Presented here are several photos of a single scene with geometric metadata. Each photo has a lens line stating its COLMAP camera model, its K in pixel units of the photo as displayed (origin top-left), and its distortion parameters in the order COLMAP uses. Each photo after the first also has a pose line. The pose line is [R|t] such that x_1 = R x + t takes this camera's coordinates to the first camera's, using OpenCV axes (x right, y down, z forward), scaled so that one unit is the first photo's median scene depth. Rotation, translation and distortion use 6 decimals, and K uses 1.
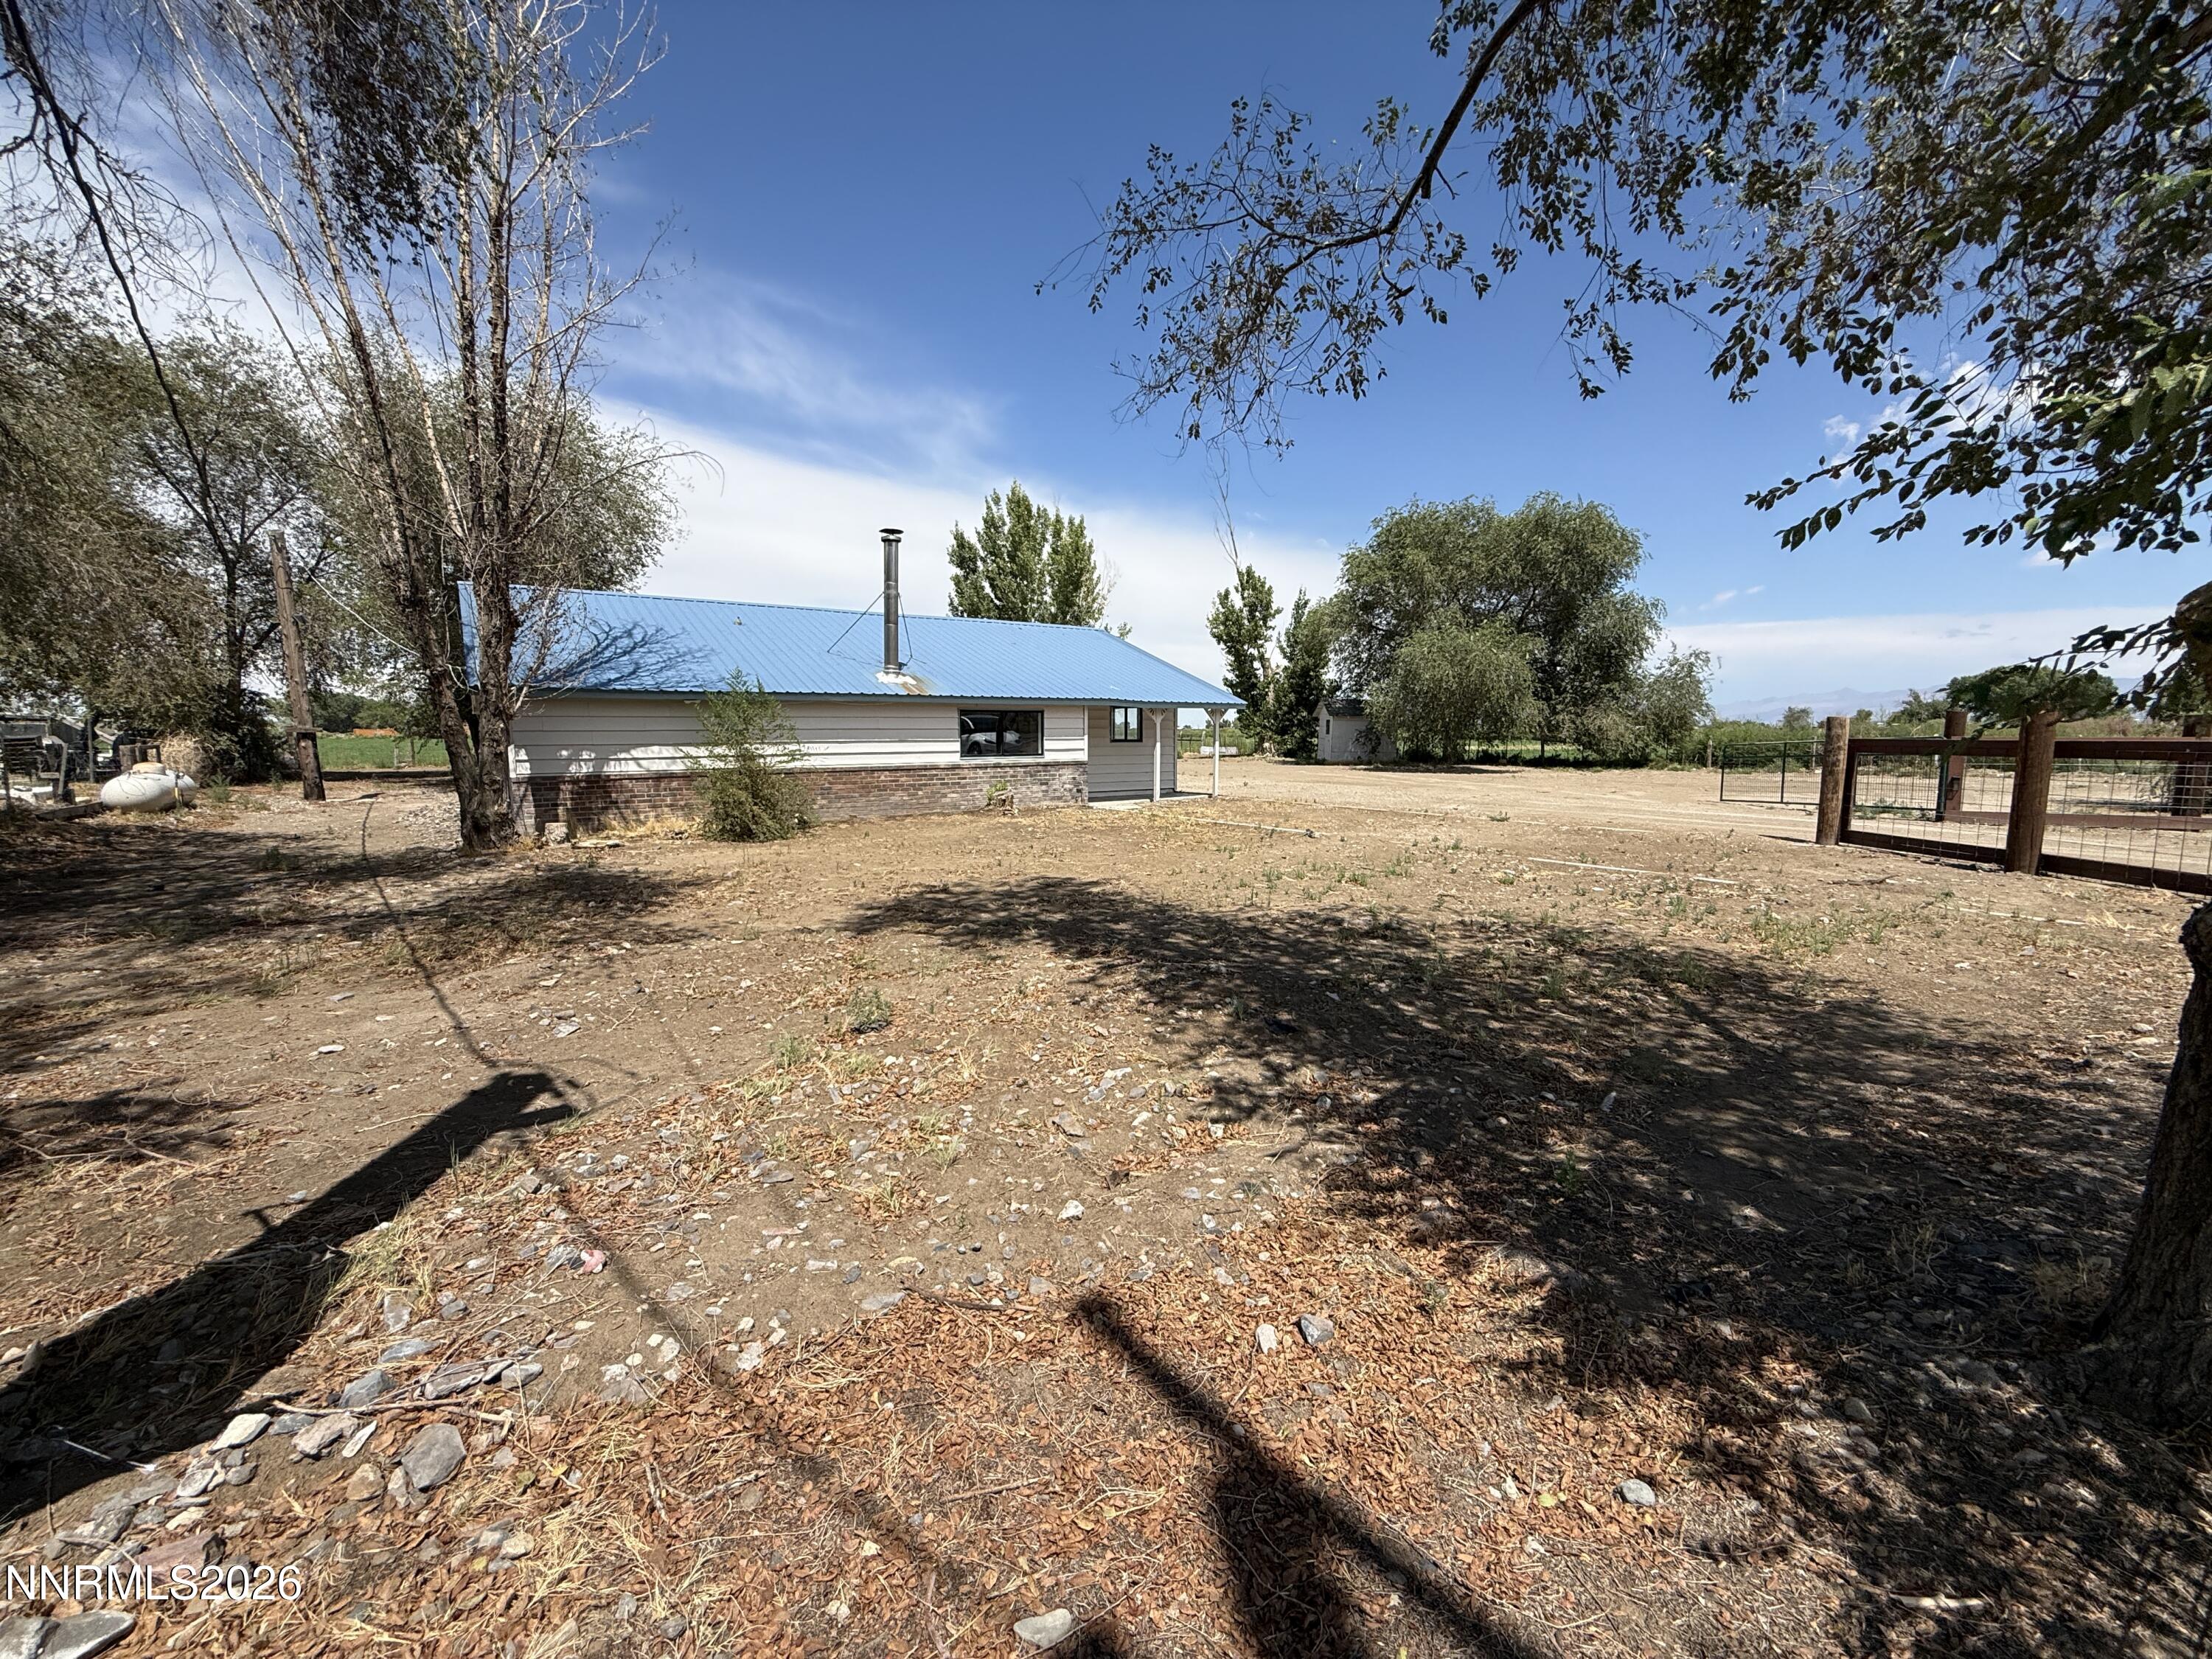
lens RADIAL K [[880.3, 0, 1091.3], [0, 880.3, 832.5], [0, 0, 1]] dist [-0.000061, -0.000290]
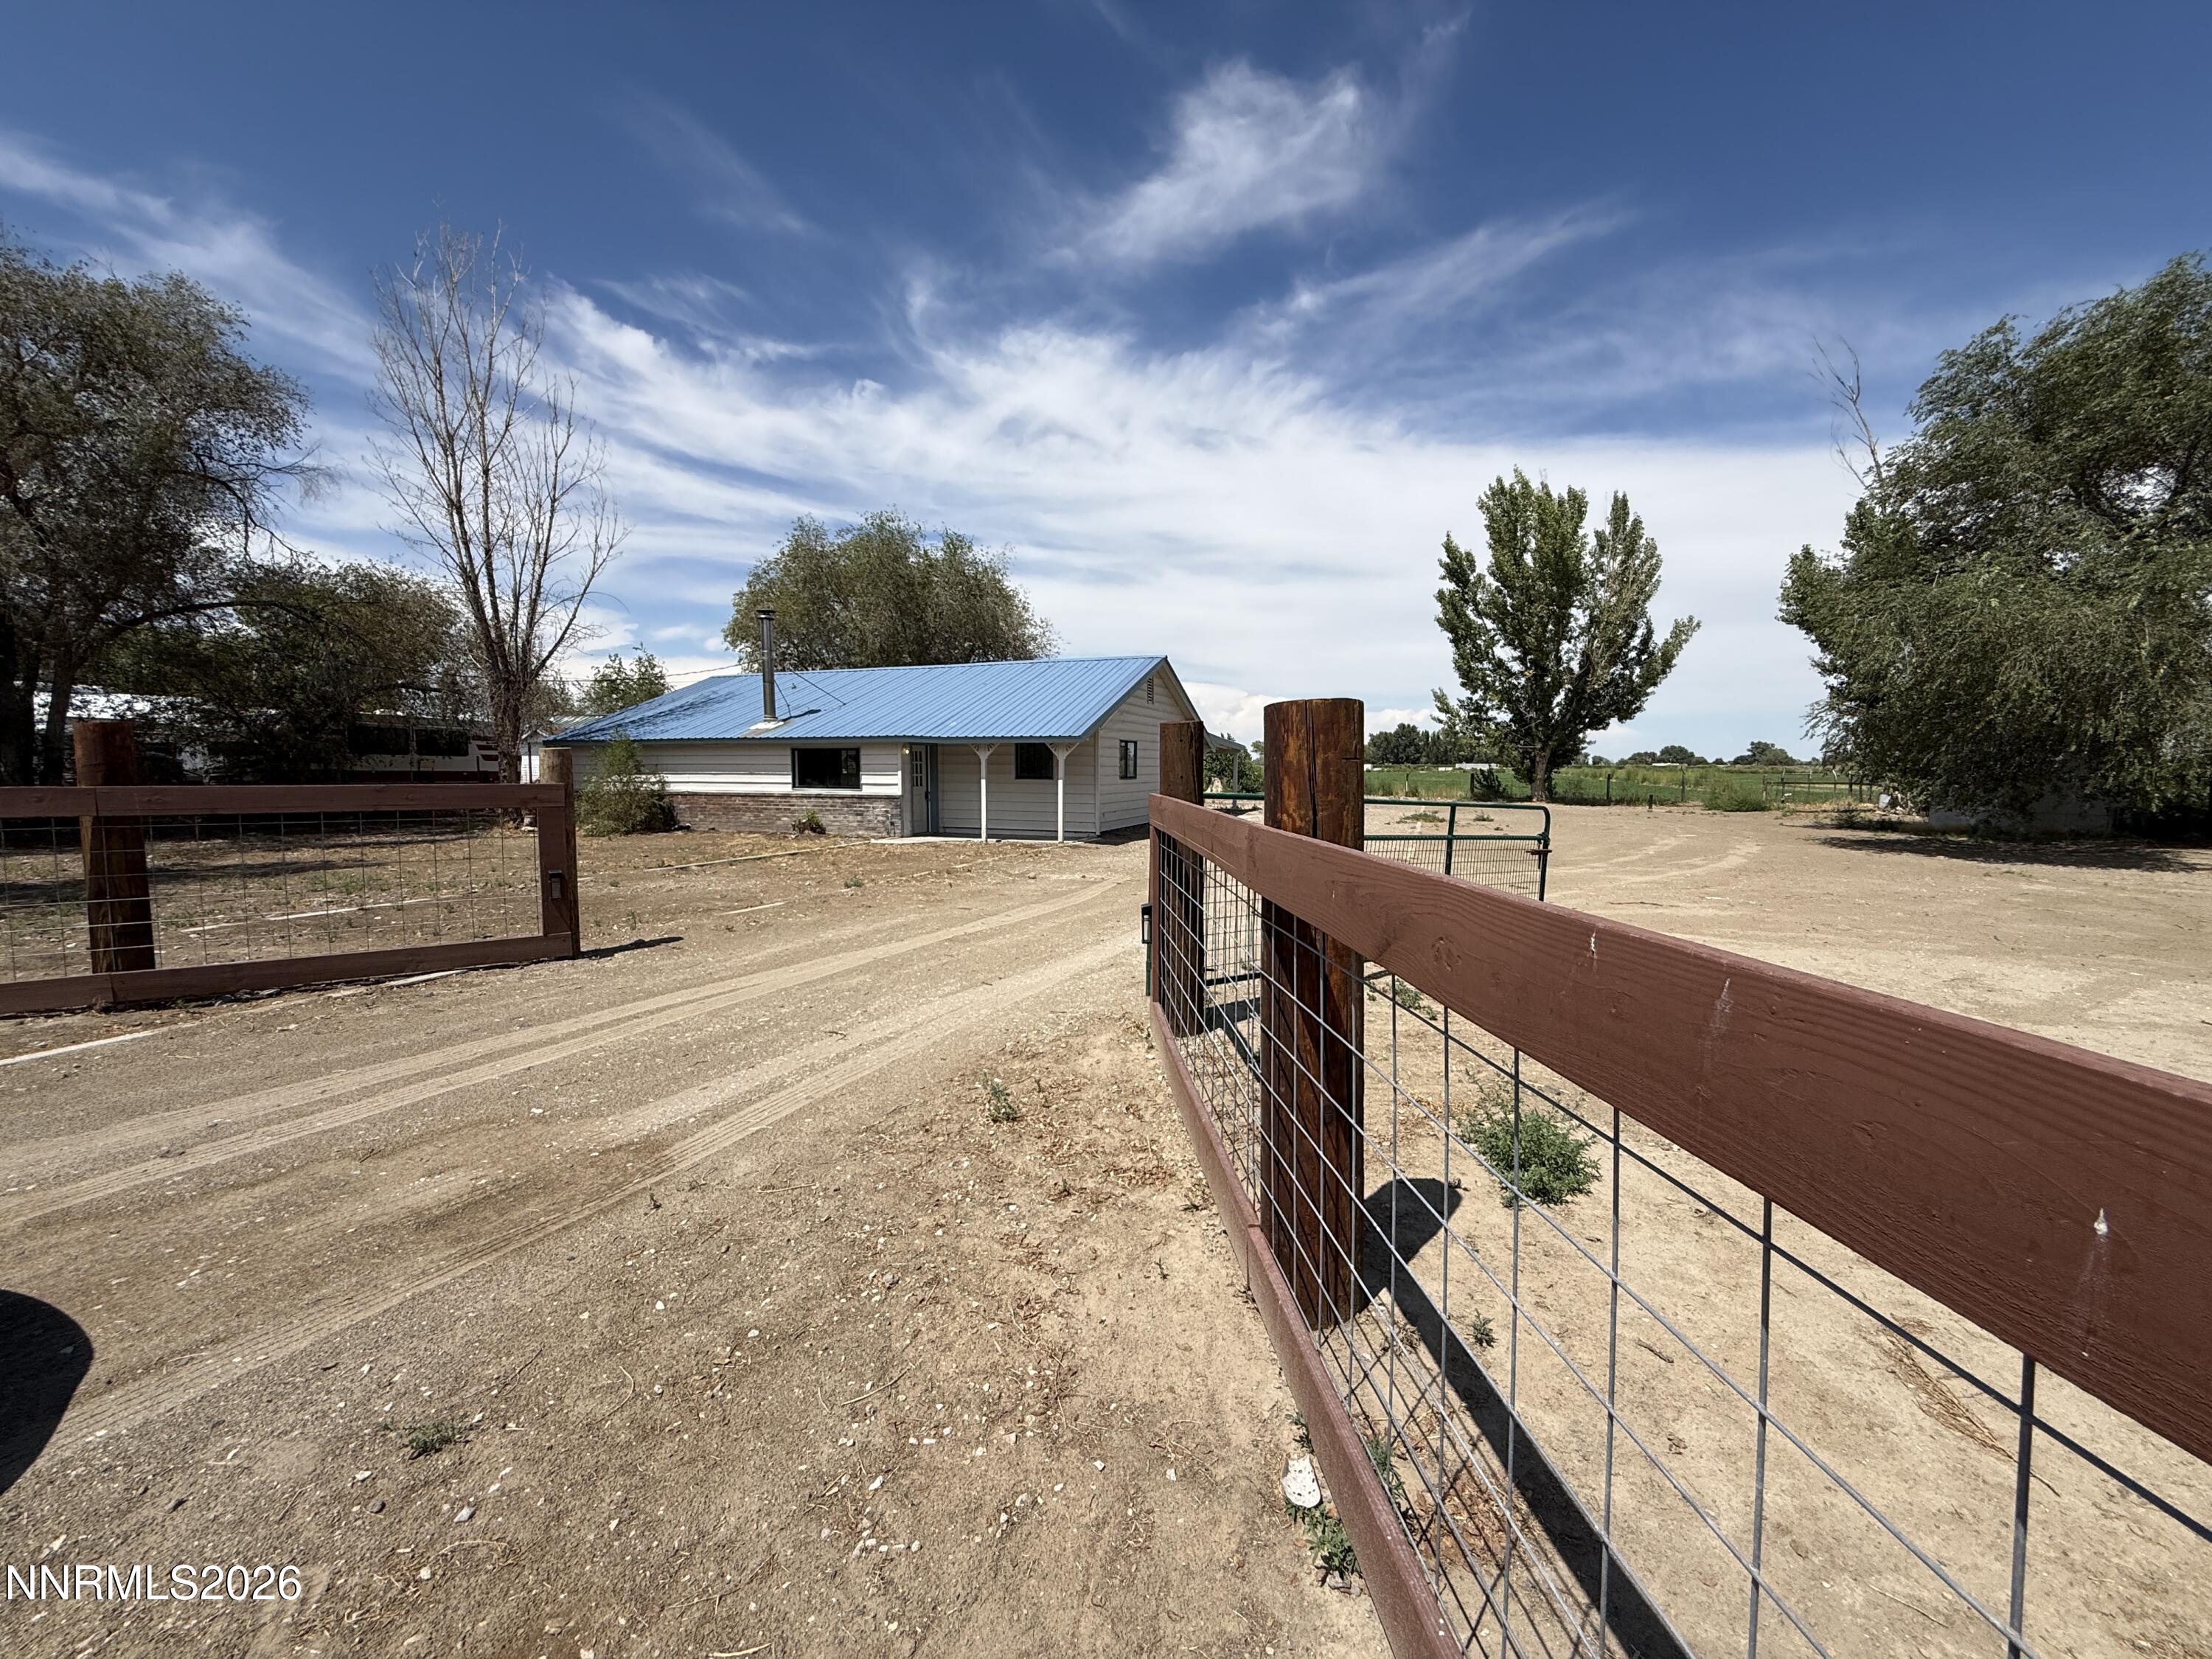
lens RADIAL K [[880.3, 0, 1091.3], [0, 880.3, 832.5], [0, 0, 1]] dist [-0.000061, -0.000290]
pose [[0.570776, 0.063812, -0.818623, 1.019660], [-0.097081, 0.995227, 0.009890, -0.072203], [0.815347, 0.073828, 0.574247, 0.607250]]
